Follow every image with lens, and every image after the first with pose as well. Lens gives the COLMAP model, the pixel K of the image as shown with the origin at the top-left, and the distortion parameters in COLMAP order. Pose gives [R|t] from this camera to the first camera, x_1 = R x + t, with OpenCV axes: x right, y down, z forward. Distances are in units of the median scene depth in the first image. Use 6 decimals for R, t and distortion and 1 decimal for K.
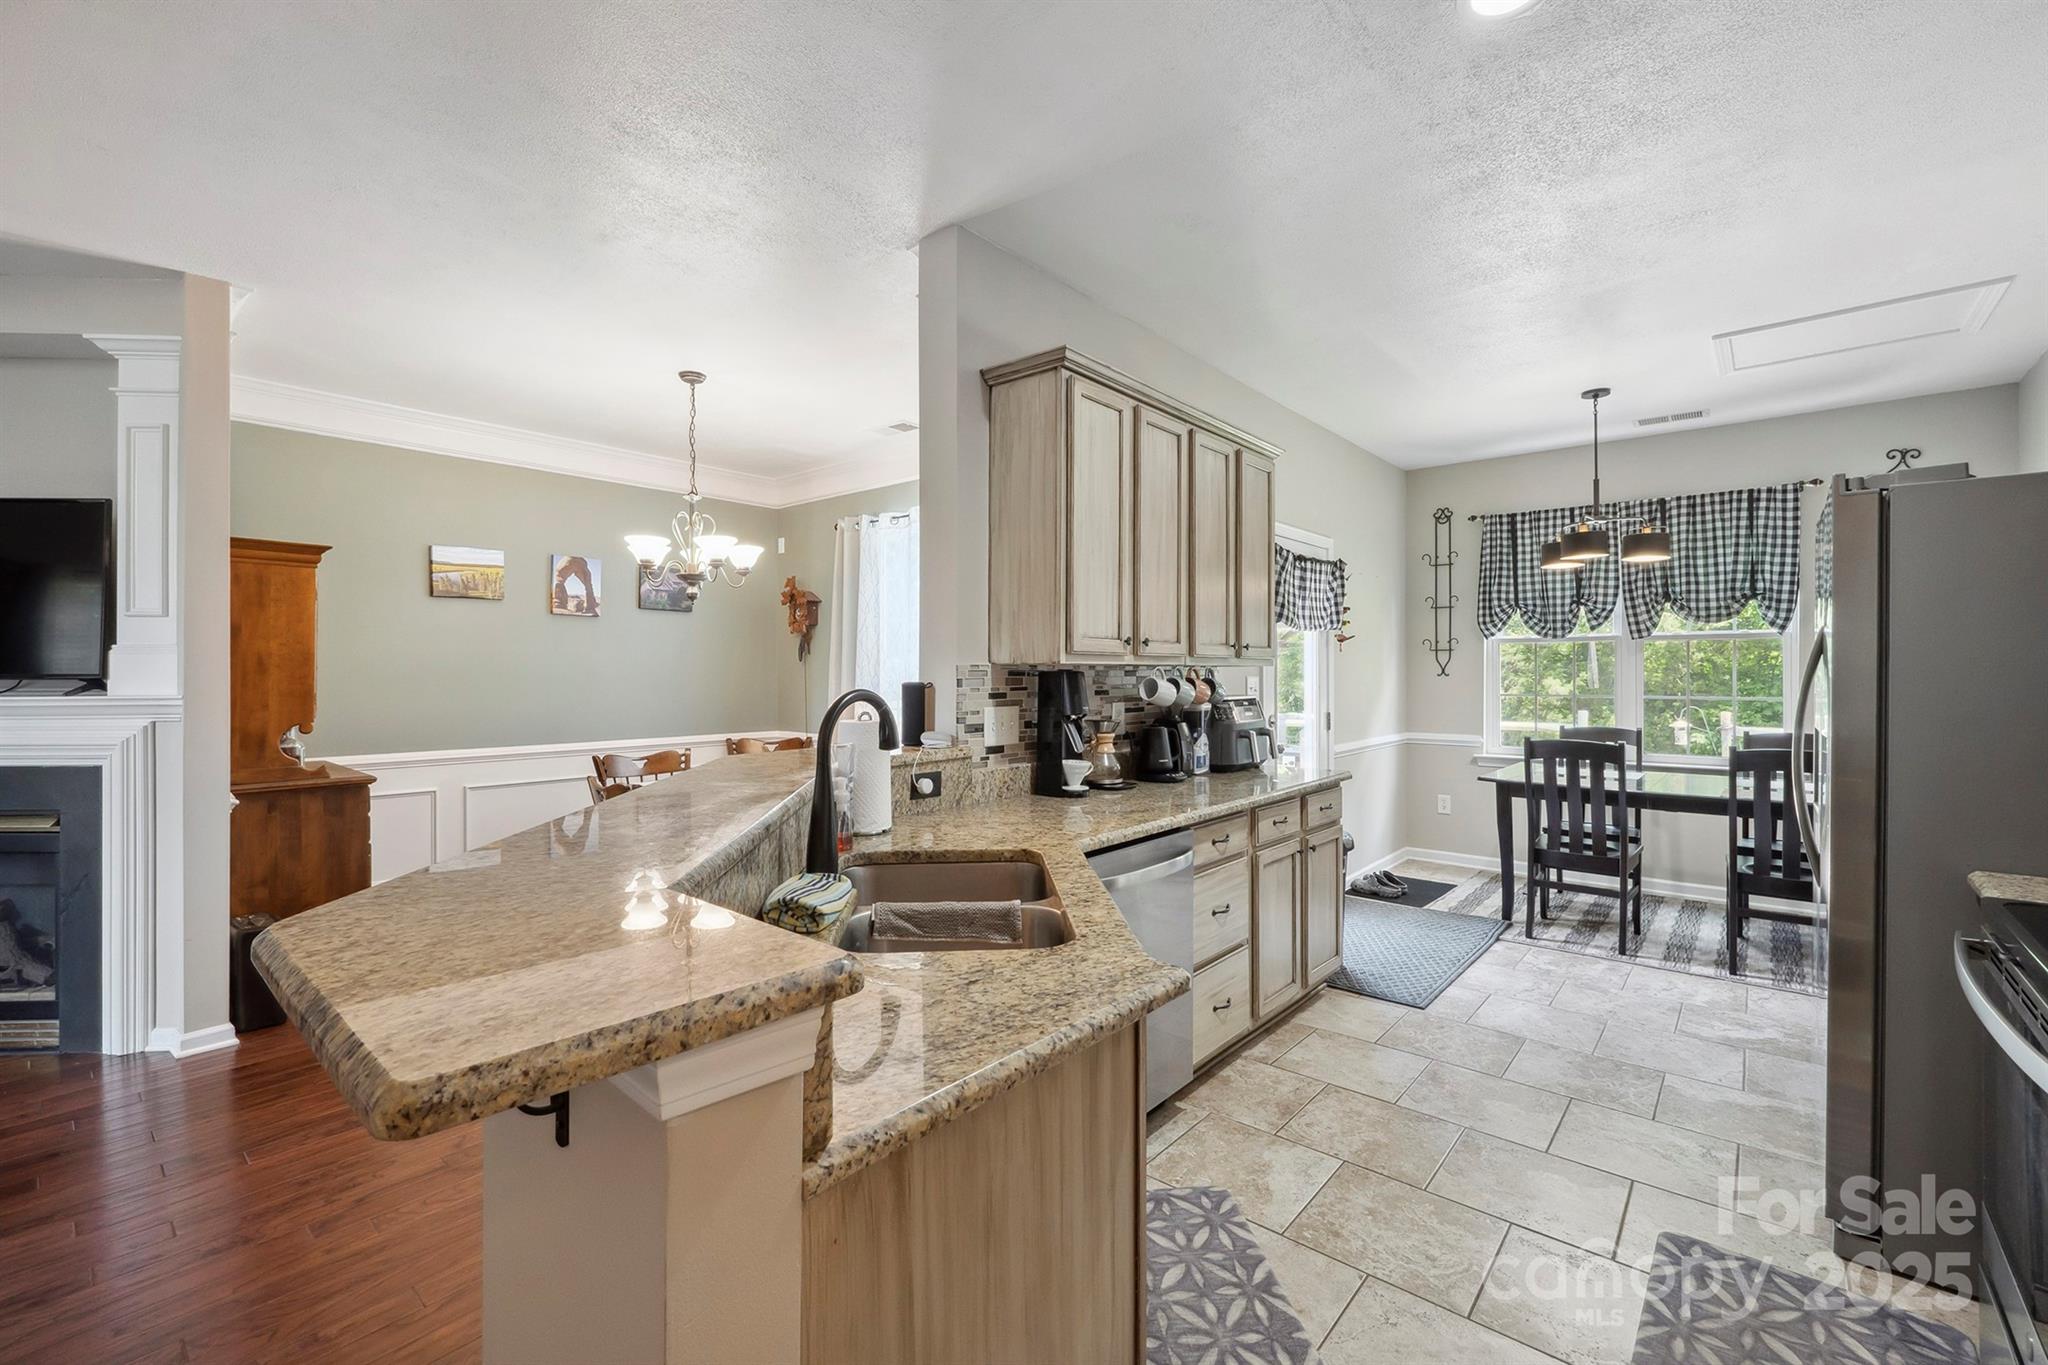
lens RADIAL K [[863.7, 0, 1026.2], [0, 863.7, 665.9], [0, 0, 1]] dist [-0.007295, -0.001113]
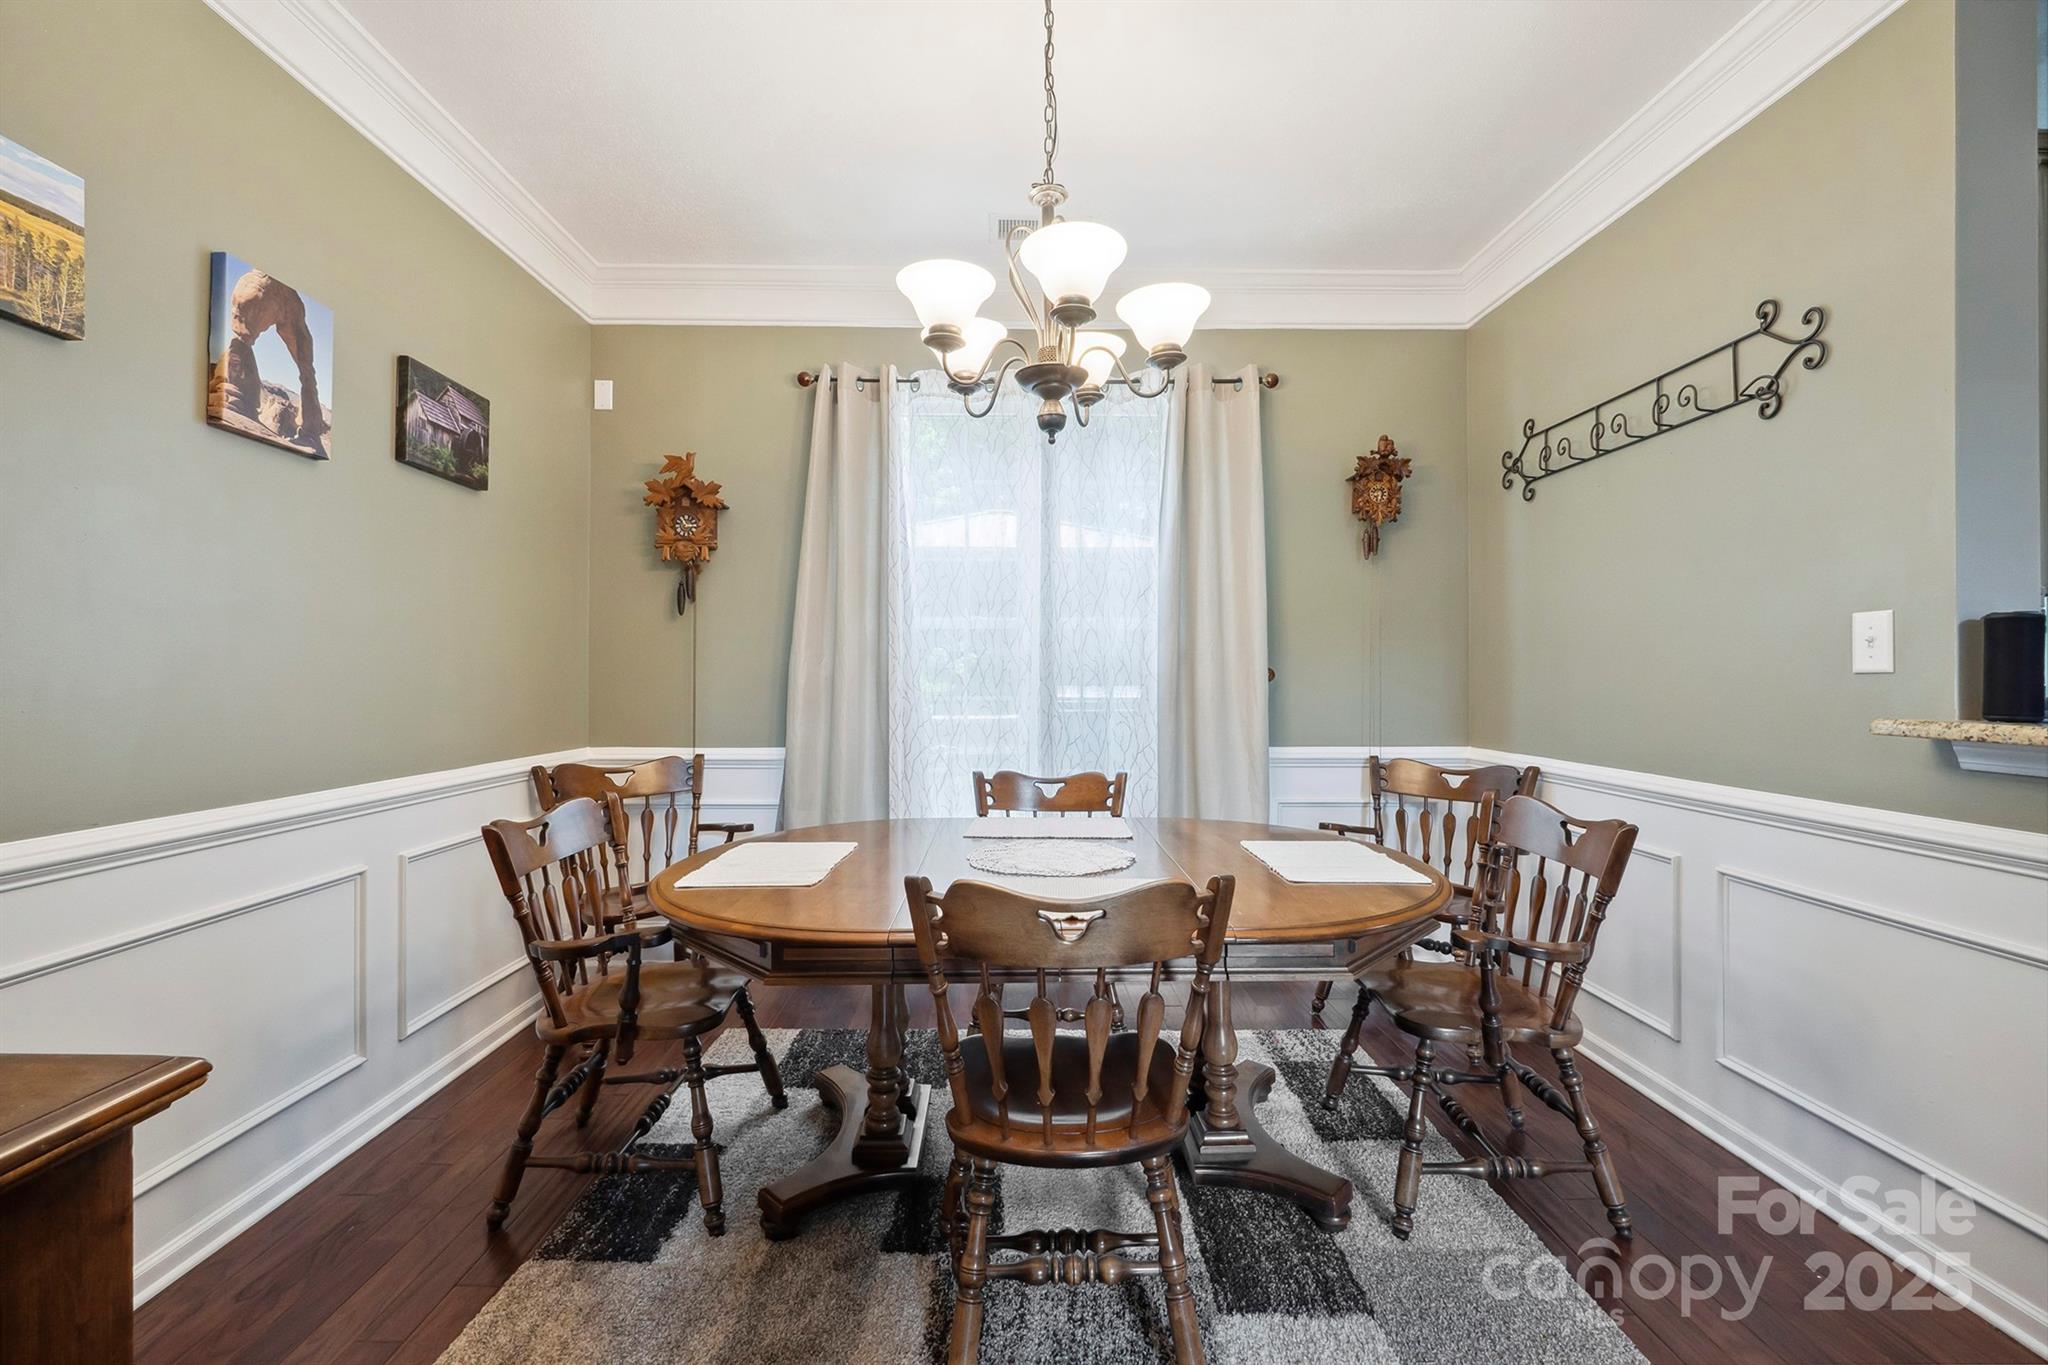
lens RADIAL K [[863.7, 0, 1028.8], [0, 863.7, 669.9], [0, 0, 1]] dist [-0.007295, -0.001113]
pose [[0.749145, 0.009999, 0.662330, -0.558854], [-0.004476, 0.999940, -0.010033, 0.041301], [-0.662390, 0.004552, 0.749145, 0.557950]]
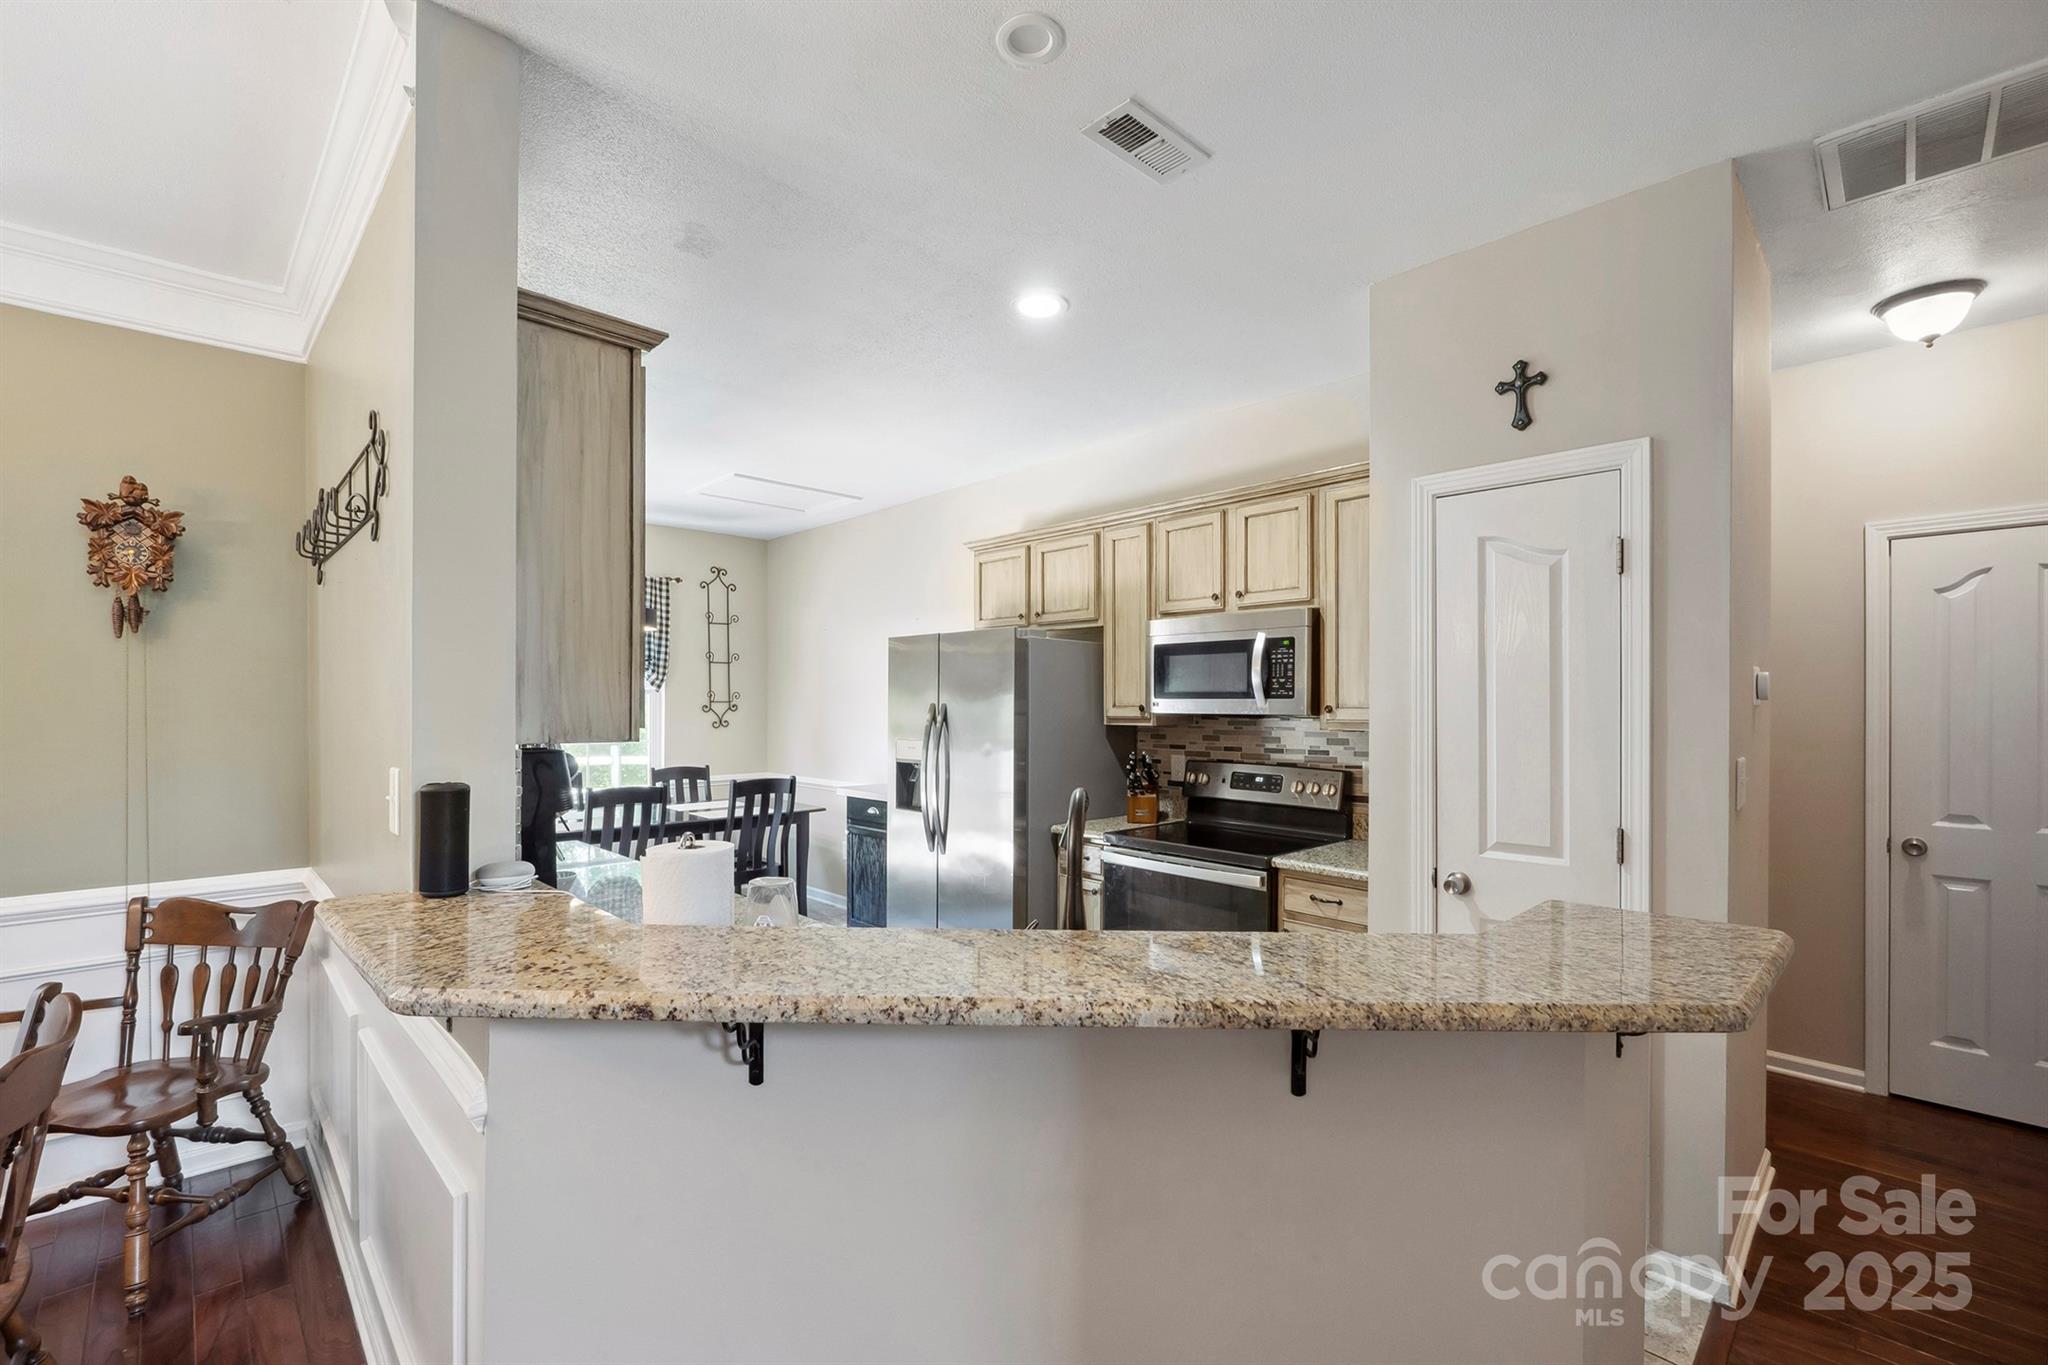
lens RADIAL K [[863.7, 0, 1035.2], [0, 863.7, 699.4], [0, 0, 1]] dist [-0.007295, -0.001113]
pose [[0.079462, 0.009313, 0.996794, -0.368370], [0.000168, 0.999956, -0.009356, -0.012838], [-0.996838, 0.000911, 0.079457, 0.311164]]
